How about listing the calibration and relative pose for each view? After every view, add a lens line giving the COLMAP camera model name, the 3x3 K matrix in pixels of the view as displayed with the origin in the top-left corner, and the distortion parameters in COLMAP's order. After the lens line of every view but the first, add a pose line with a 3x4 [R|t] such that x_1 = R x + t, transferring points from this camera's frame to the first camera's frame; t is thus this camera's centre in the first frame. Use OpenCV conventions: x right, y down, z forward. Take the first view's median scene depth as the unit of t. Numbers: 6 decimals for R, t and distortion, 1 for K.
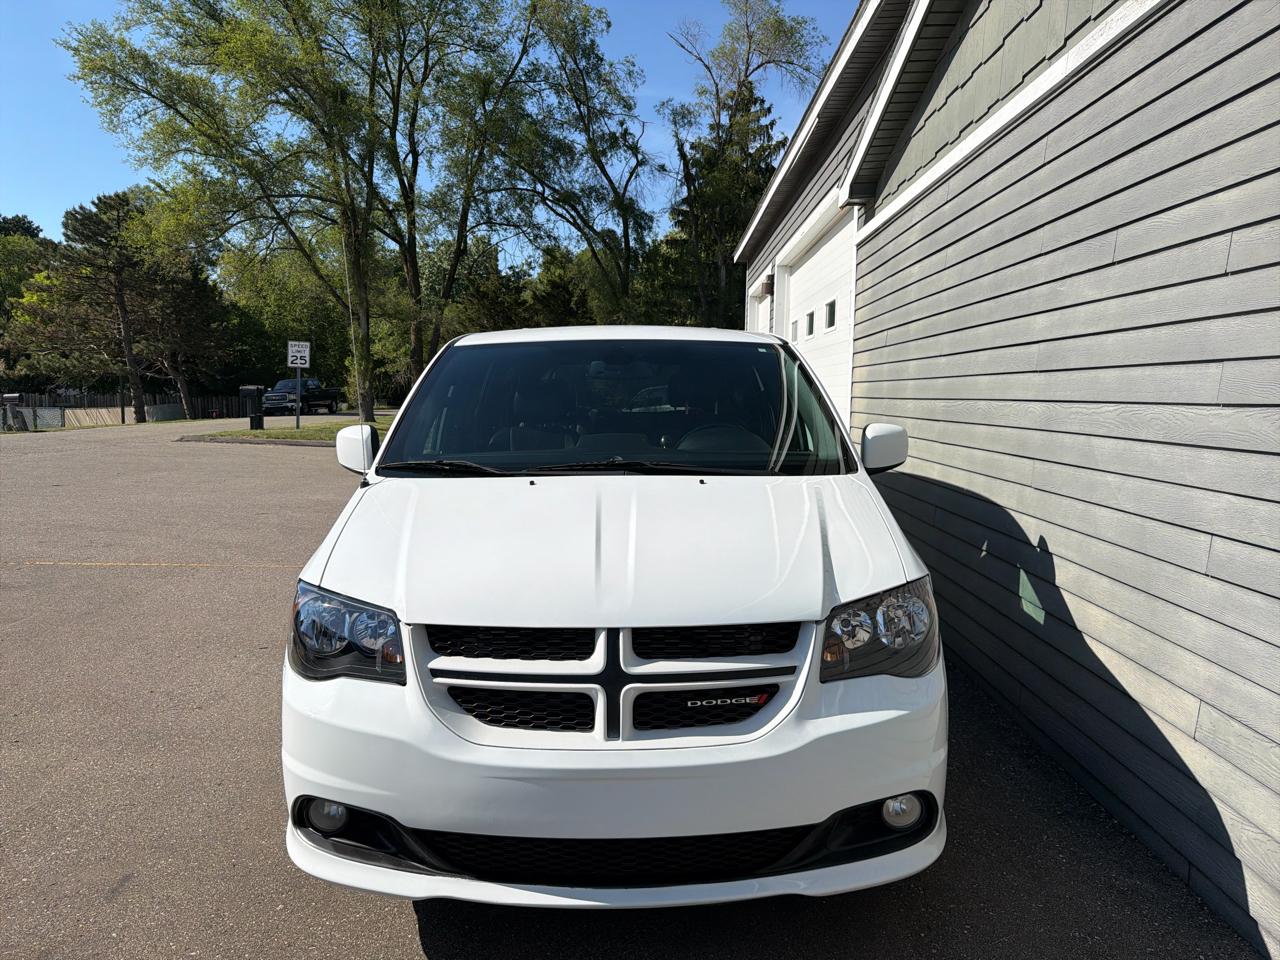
lens RADIAL K [[916.5, 0, 640.1], [0, 916.5, 478.6], [0, 0, 1]] dist [0.030648, -0.049823]
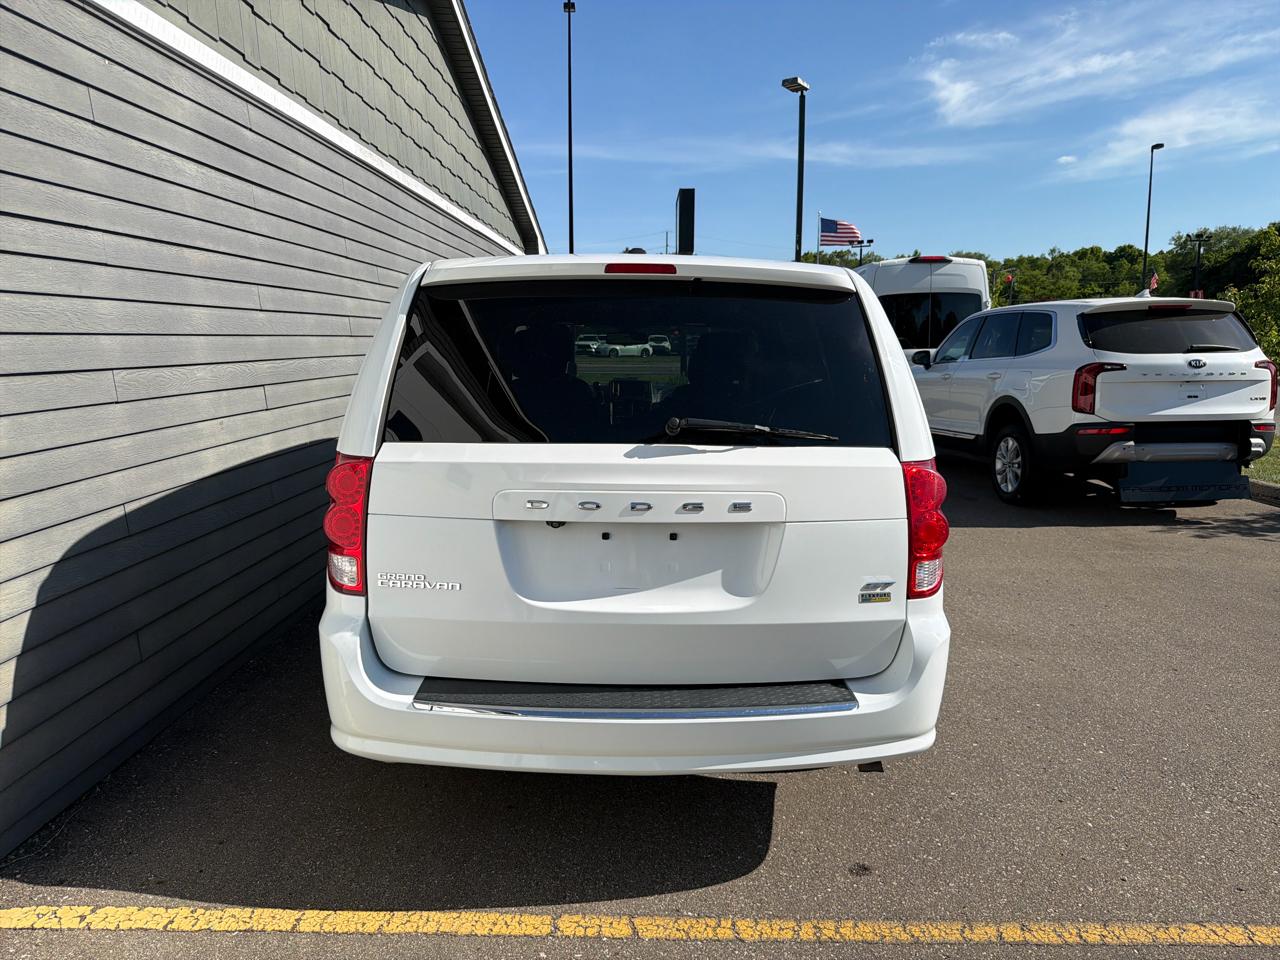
lens RADIAL K [[916.5, 0, 661.4], [0, 916.5, 466.9], [0, 0, 1]] dist [0.030648, -0.049823]
pose [[-0.999740, -0.007544, -0.021506, -0.036754], [-0.012215, 0.974003, 0.226204, -0.218803], [0.019241, 0.226408, -0.973842, 2.163901]]
